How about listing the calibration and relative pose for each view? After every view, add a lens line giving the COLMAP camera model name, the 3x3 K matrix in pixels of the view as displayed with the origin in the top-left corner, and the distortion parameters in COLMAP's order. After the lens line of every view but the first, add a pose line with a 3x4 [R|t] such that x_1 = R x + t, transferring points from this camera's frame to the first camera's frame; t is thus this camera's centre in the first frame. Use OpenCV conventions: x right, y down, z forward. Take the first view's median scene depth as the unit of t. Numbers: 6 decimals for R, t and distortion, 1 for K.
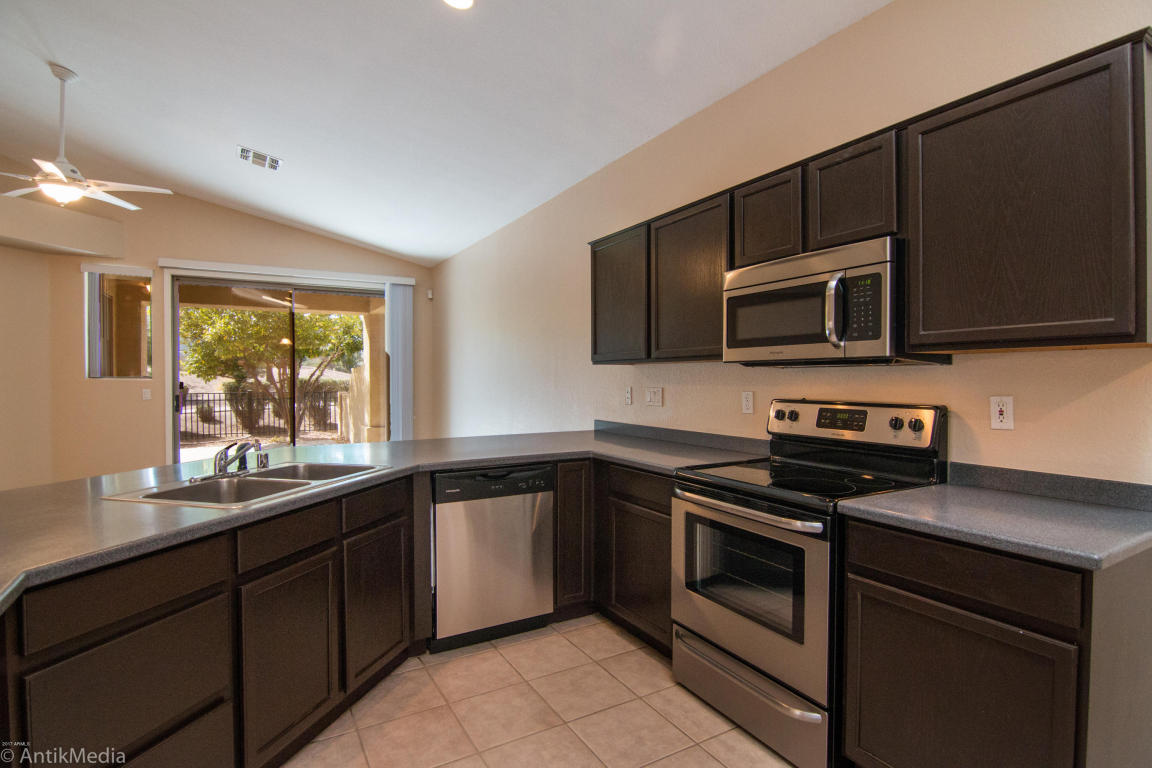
lens RADIAL K [[580.0, 0, 576.8], [0, 580.0, 383.2], [0, 0, 1]] dist [-0.012901, 0.001000]
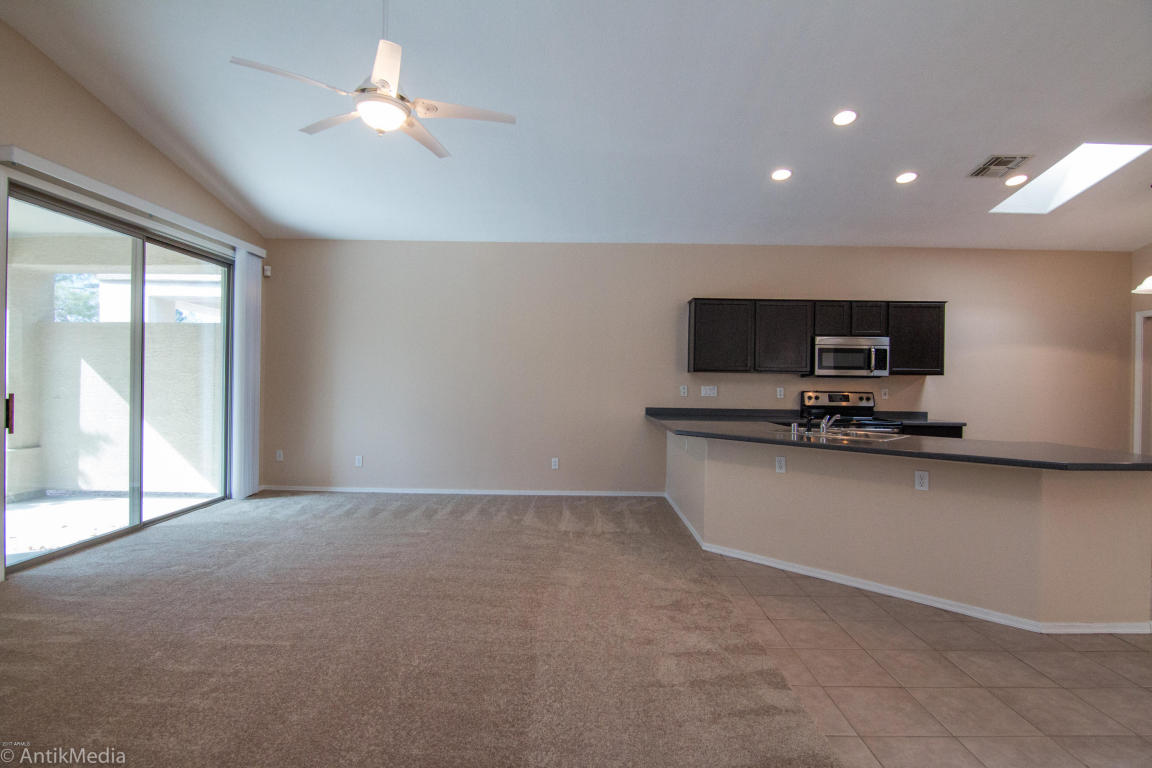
lens RADIAL K [[580.0, 0, 577.5], [0, 580.0, 382.6], [0, 0, 1]] dist [-0.012901, 0.001000]
pose [[0.491760, 0.006866, 0.870704, -2.164141], [-0.004745, 0.999975, -0.005206, 0.010019], [-0.870718, -0.001571, 0.491780, 0.668948]]
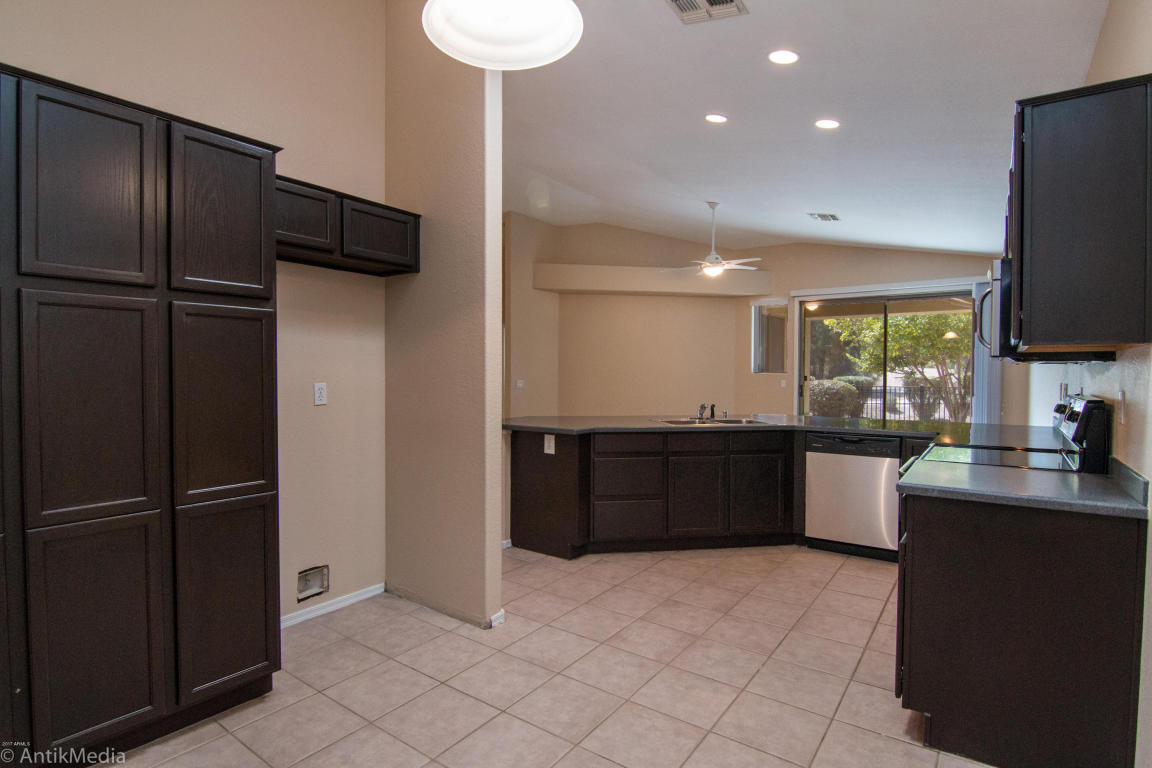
lens RADIAL K [[580.0, 0, 577.4], [0, 580.0, 383.3], [0, 0, 1]] dist [-0.012901, 0.001000]
pose [[0.409701, 0.020792, -0.911983, 1.062234], [-0.015093, 0.999758, 0.016013, 0.005825], [0.912095, 0.007204, 0.409915, -0.259125]]
